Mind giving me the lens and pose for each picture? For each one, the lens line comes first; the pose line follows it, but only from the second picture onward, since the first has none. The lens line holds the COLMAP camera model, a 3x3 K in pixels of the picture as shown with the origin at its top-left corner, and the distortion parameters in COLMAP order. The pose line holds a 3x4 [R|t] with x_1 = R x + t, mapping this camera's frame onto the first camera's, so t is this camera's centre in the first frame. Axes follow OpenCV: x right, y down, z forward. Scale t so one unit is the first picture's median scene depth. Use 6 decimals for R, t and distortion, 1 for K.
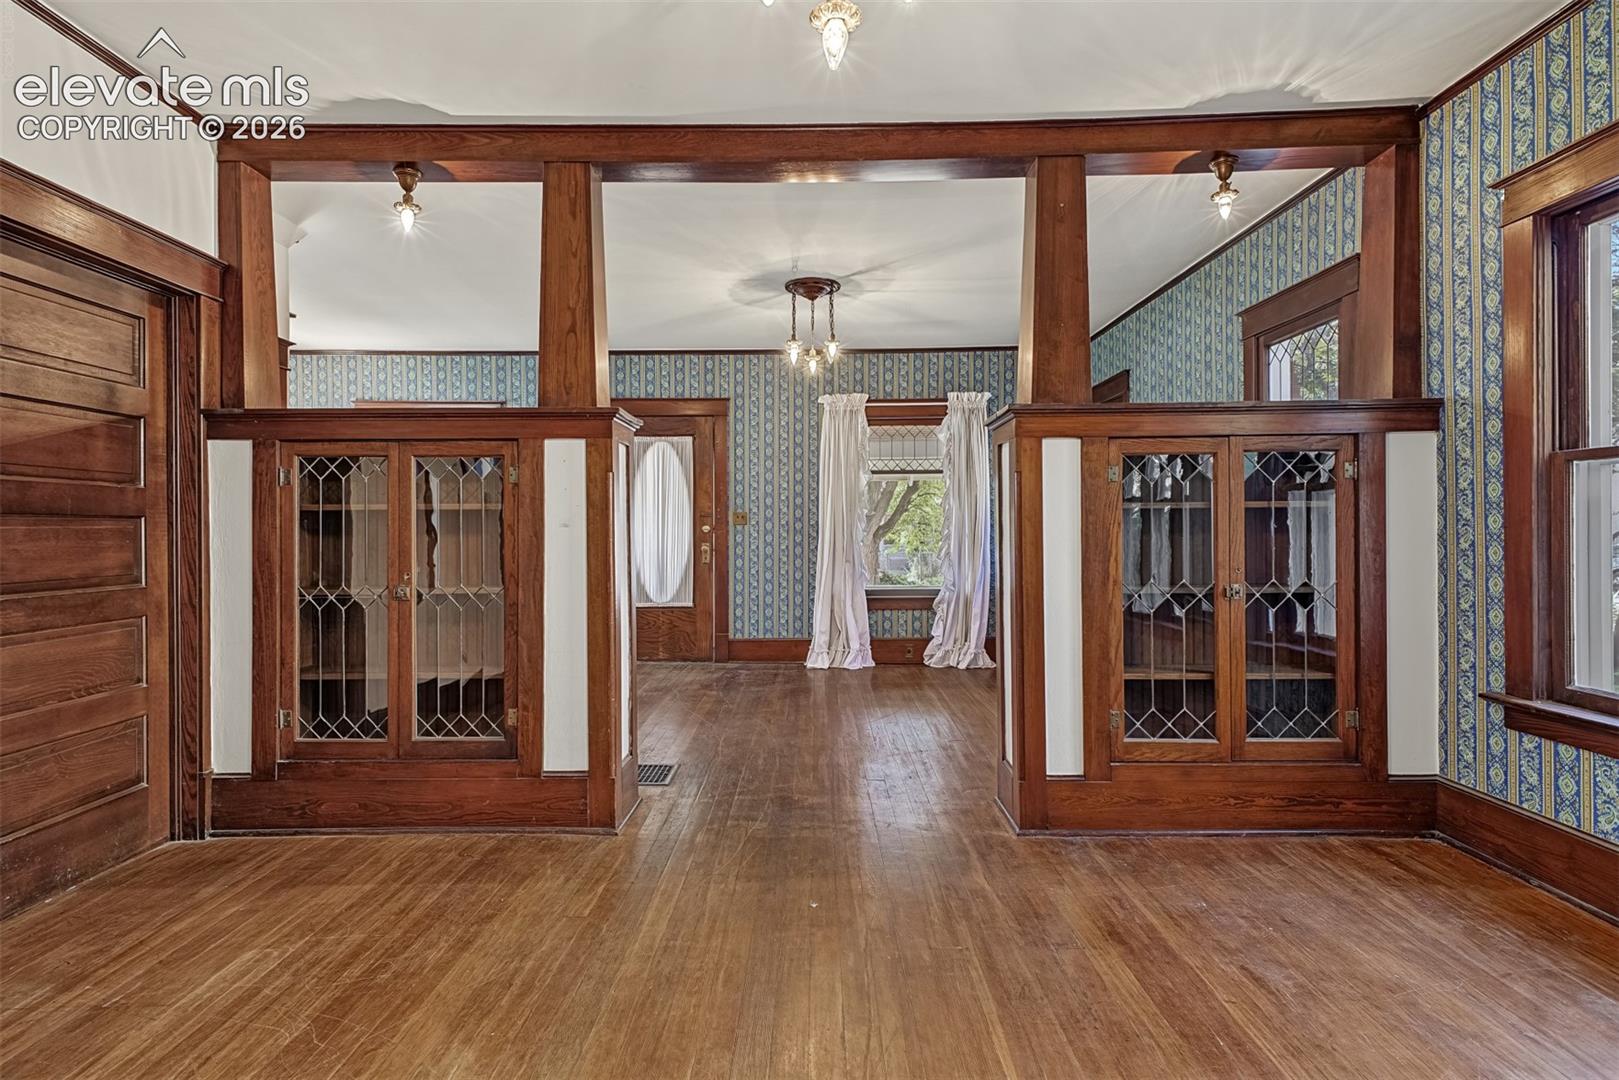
lens RADIAL K [[815.4, 0, 805.1], [0, 815.4, 529.3], [0, 0, 1]] dist [0.029710, -0.013554]
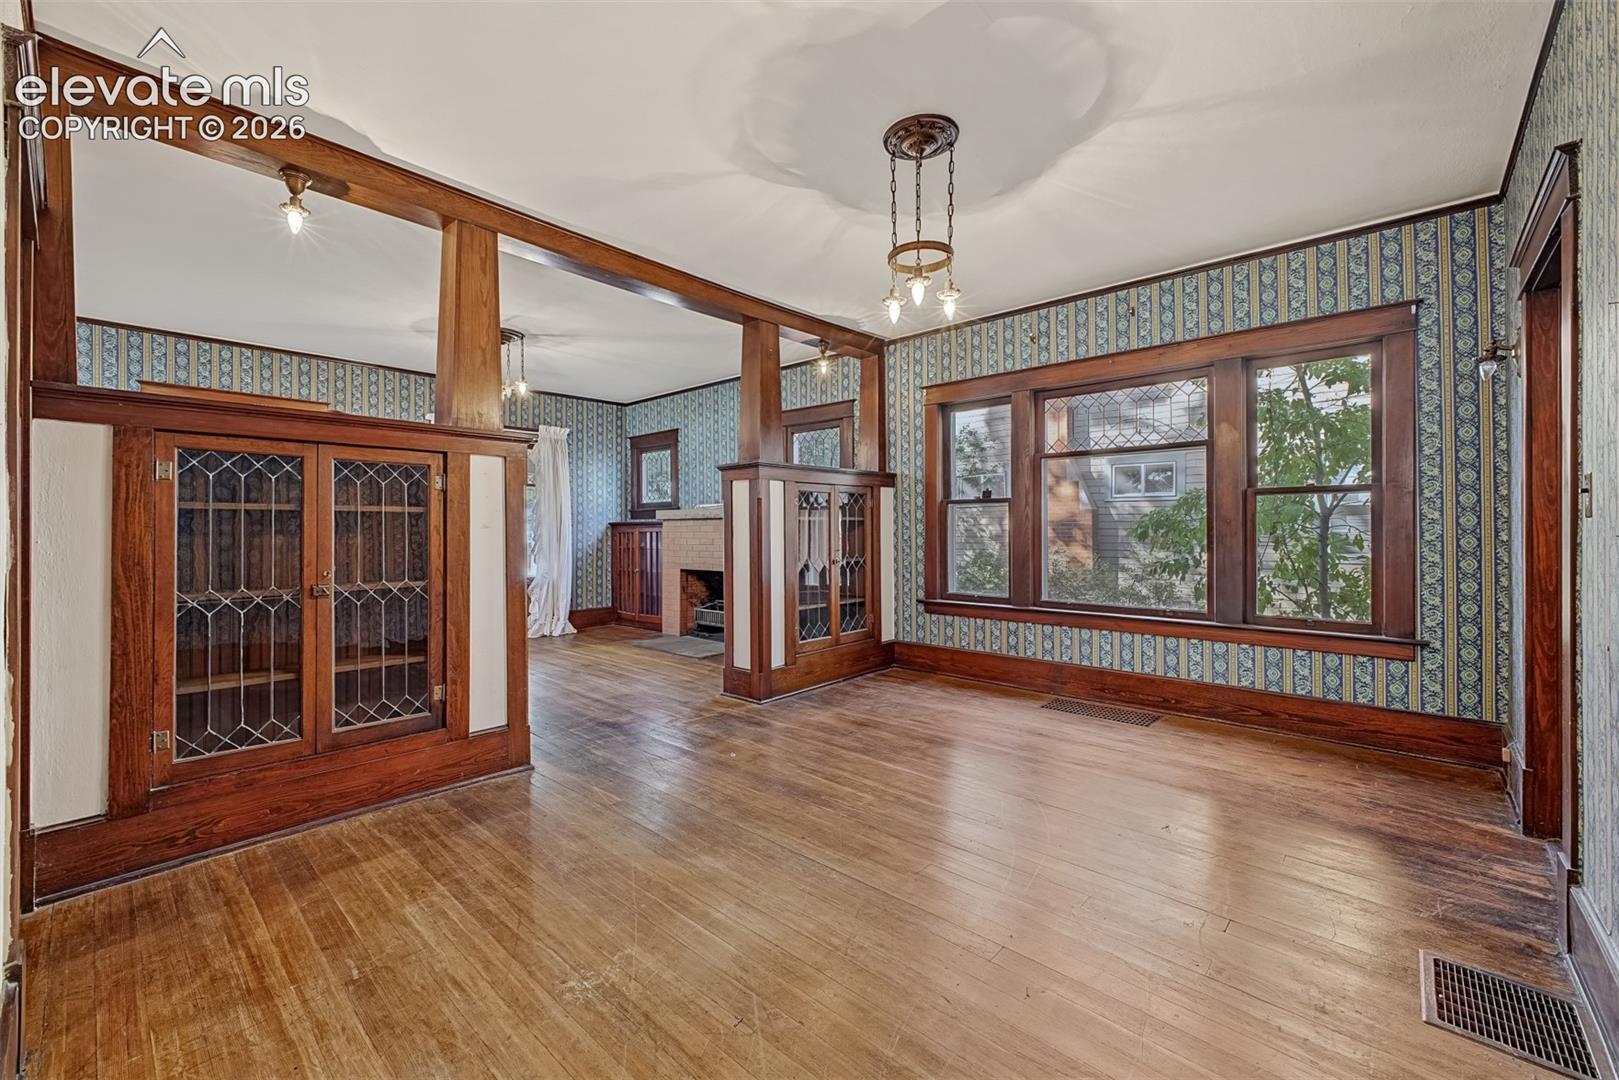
lens RADIAL K [[639.8, 0, 808.5], [0, 639.8, 523.4], [0, 0, 1]] dist [0.002201, -0.000347]
pose [[0.664320, 0.009926, 0.747382, -0.683366], [-0.001487, 0.999927, -0.011959, 0.001097], [-0.747446, 0.006833, 0.664287, 0.011185]]
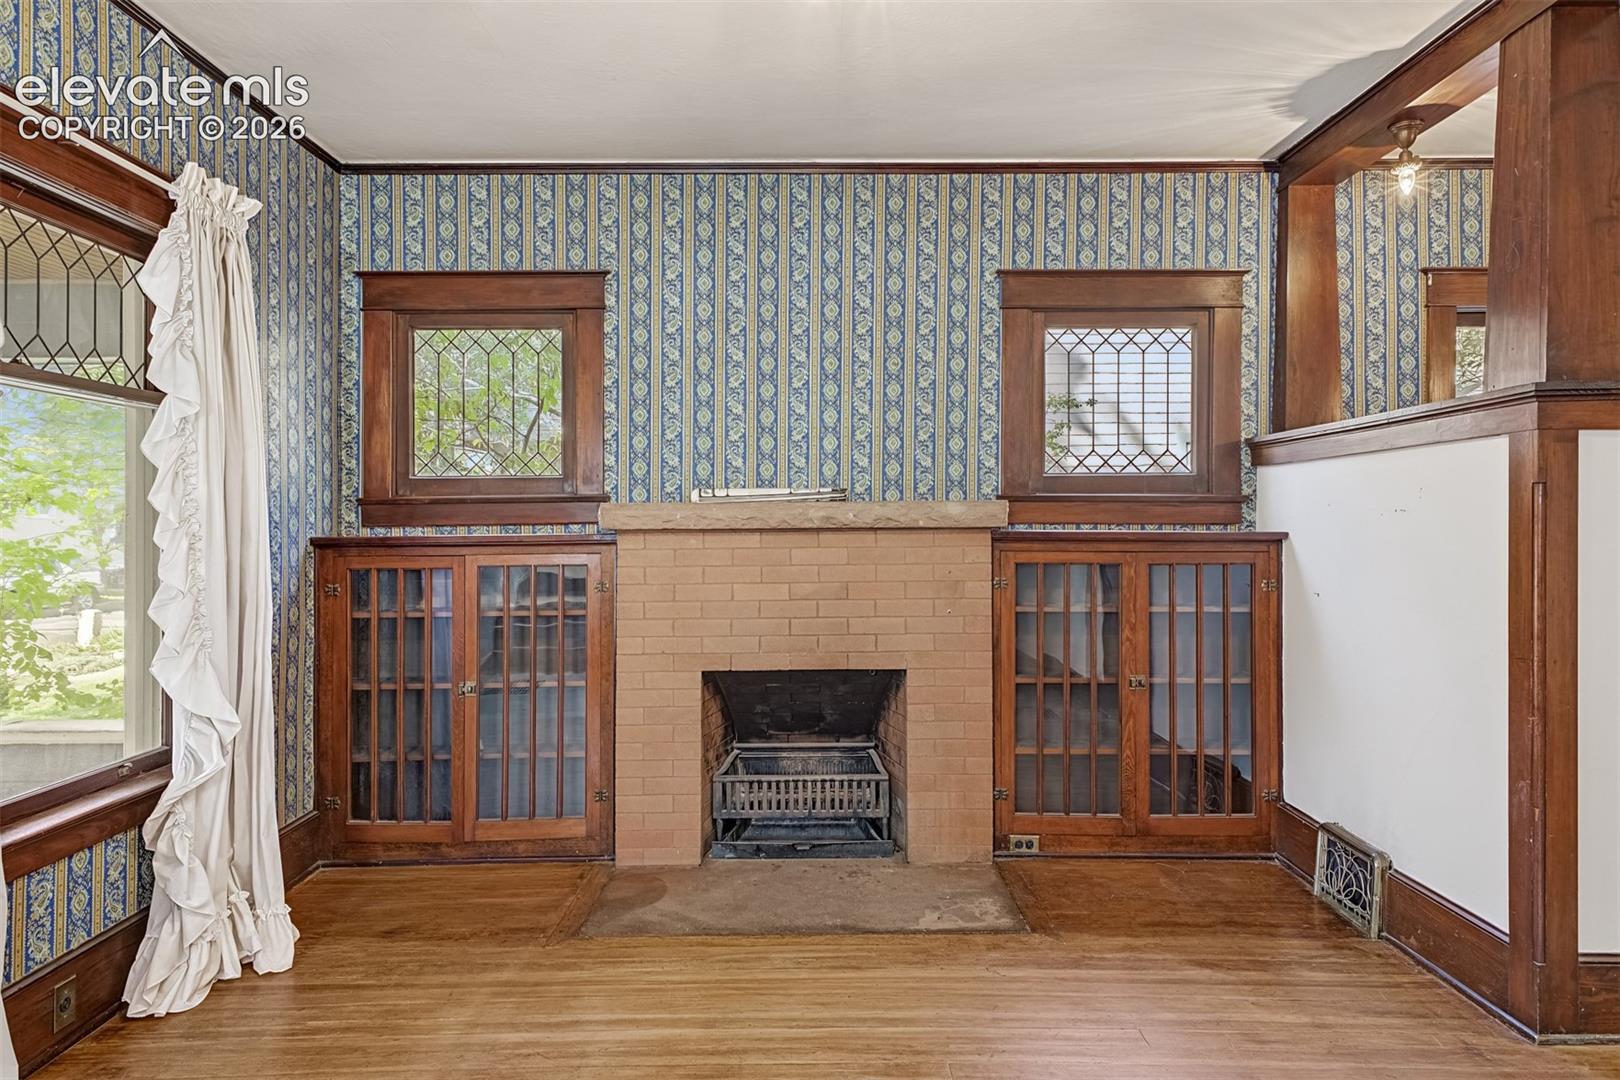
lens RADIAL K [[978.2, 0, 809.4], [0, 978.2, 527.3], [0, 0, 1]] dist [0.048143, -0.031387]
pose [[-0.017206, 0.011147, 0.999790, -0.521826], [0.006519, 0.999918, -0.011037, -0.027728], [-0.999831, 0.006328, -0.017277, 1.709617]]
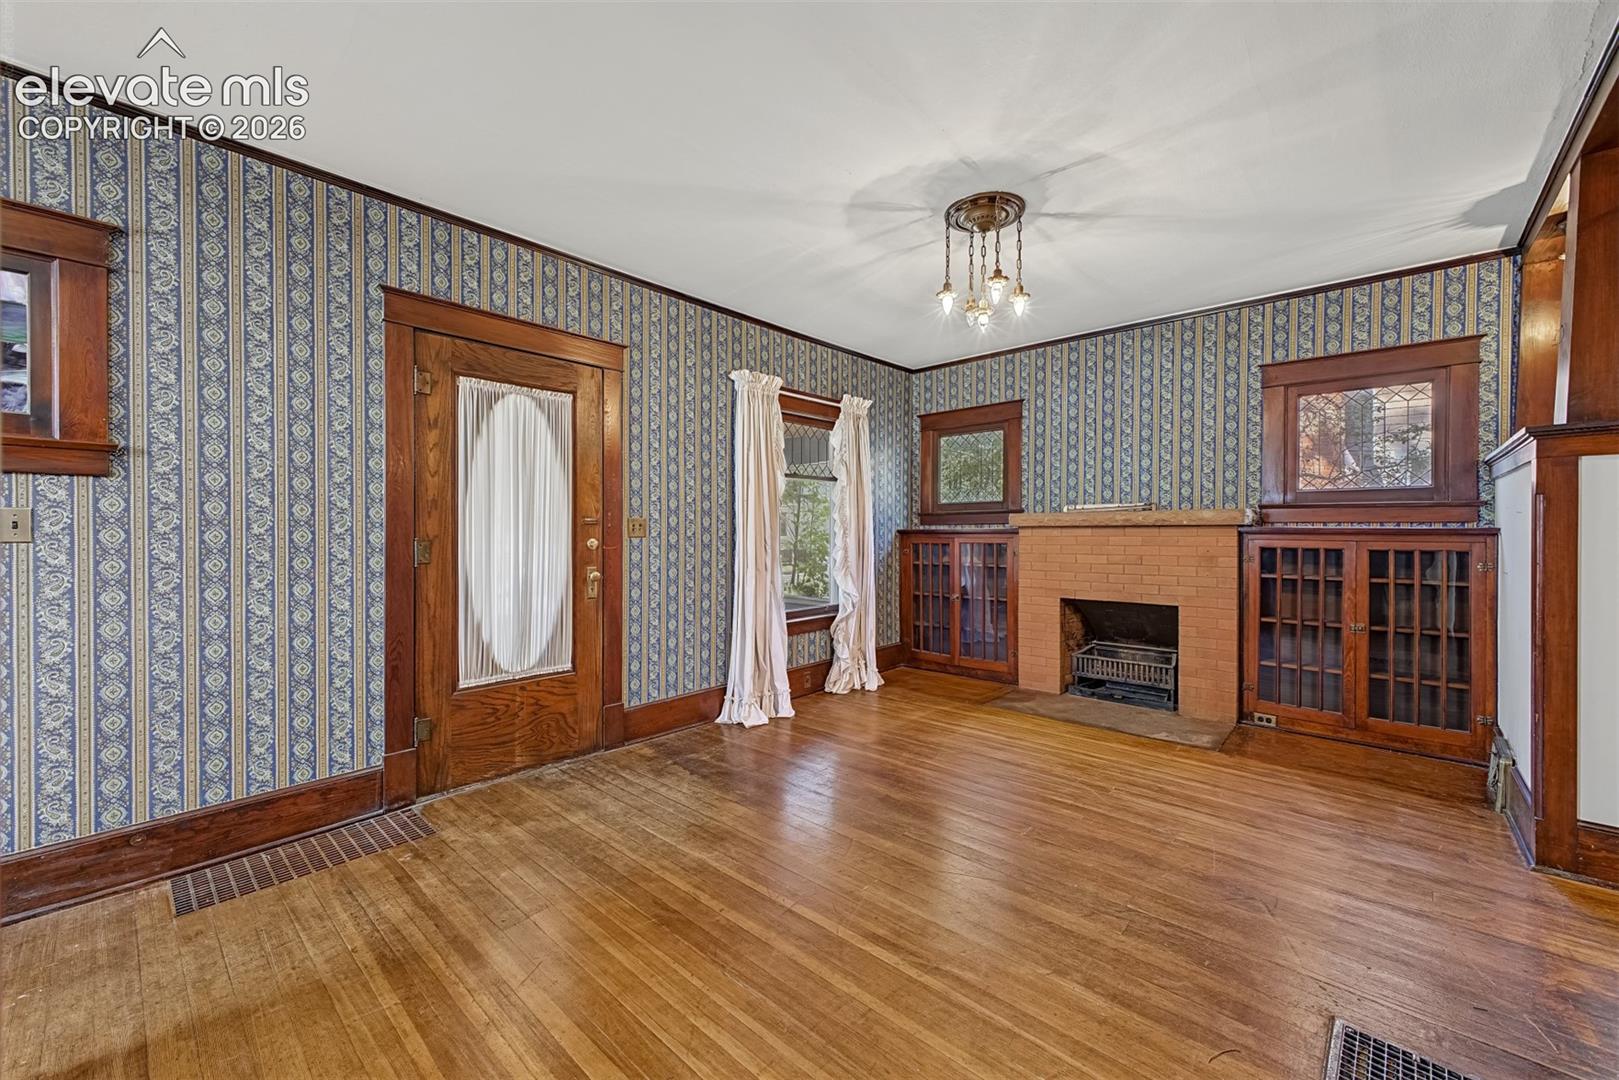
lens RADIAL K [[628.5, 0, 808.2], [0, 628.5, 534.9], [0, 0, 1]] dist [-0.000517, -0.000251]
pose [[0.663657, -0.000506, 0.748037, -0.867622], [-0.001546, 0.999997, 0.002047, -0.020308], [-0.748036, -0.002515, 0.663654, 1.264250]]
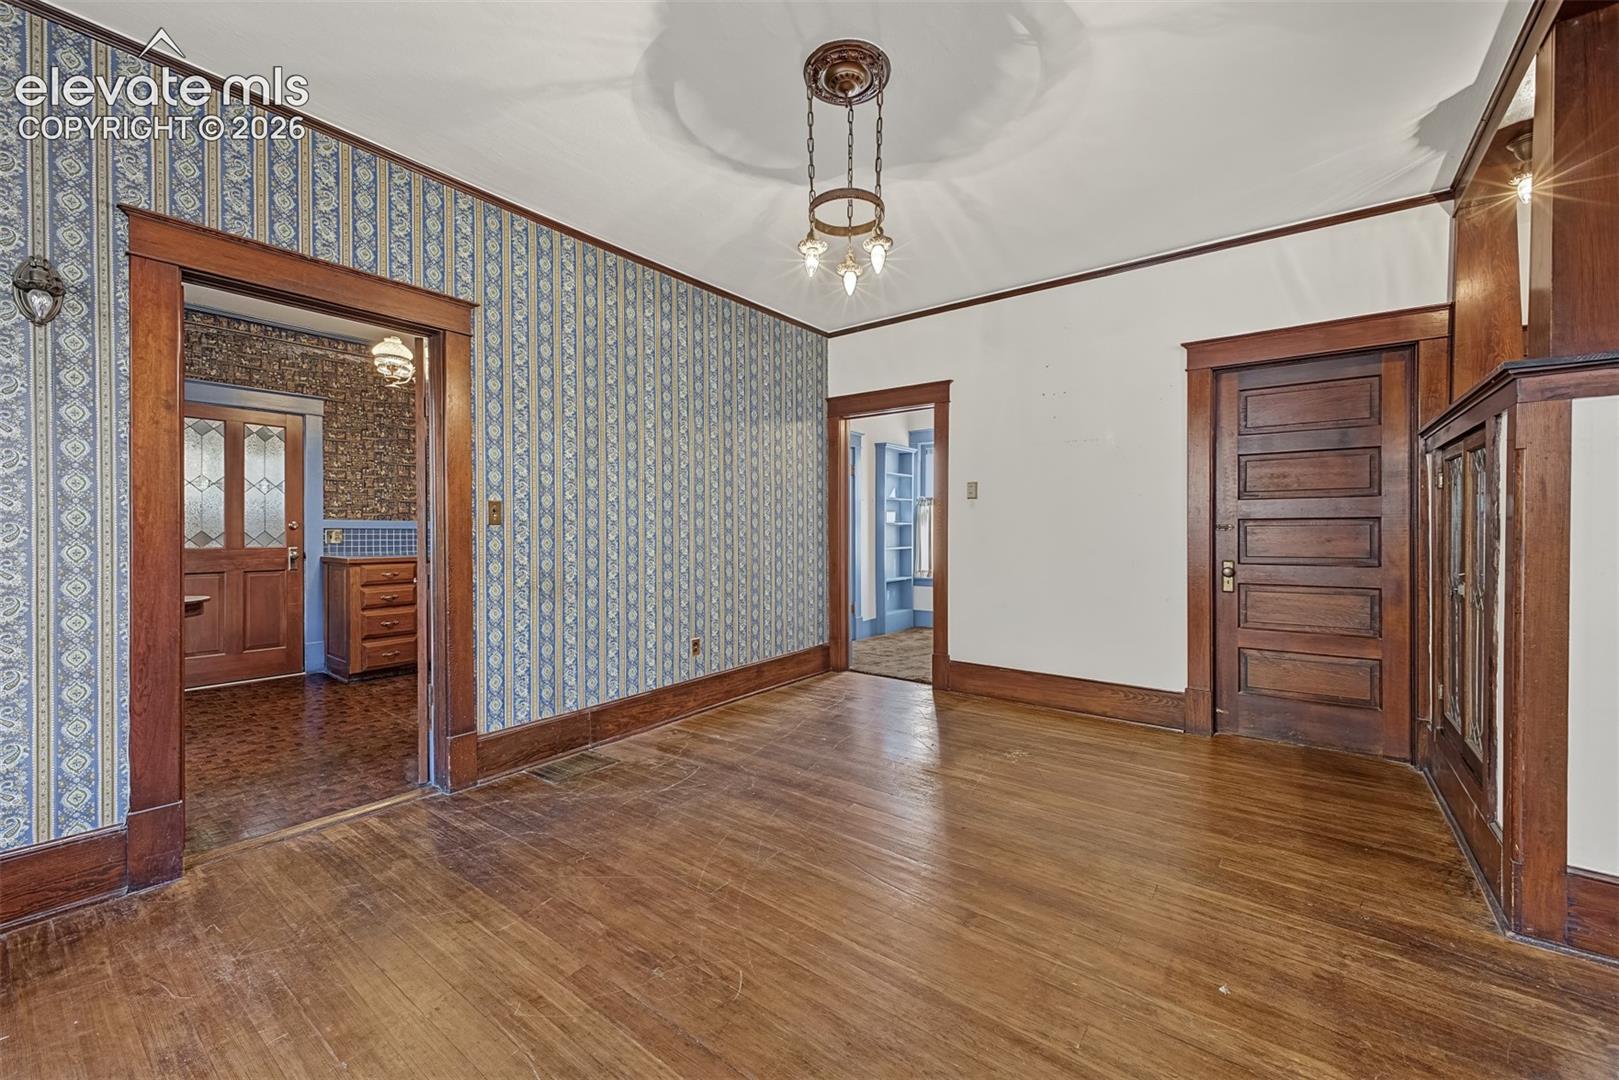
lens RADIAL K [[628.5, 0, 808.2], [0, 628.5, 534.9], [0, 0, 1]] dist [-0.000517, -0.000251]
pose [[-0.595042, 0.011542, -0.803611, 0.590545], [0.006379, 0.999933, 0.009639, -0.002079], [0.803669, 0.000609, -0.595076, 0.812554]]
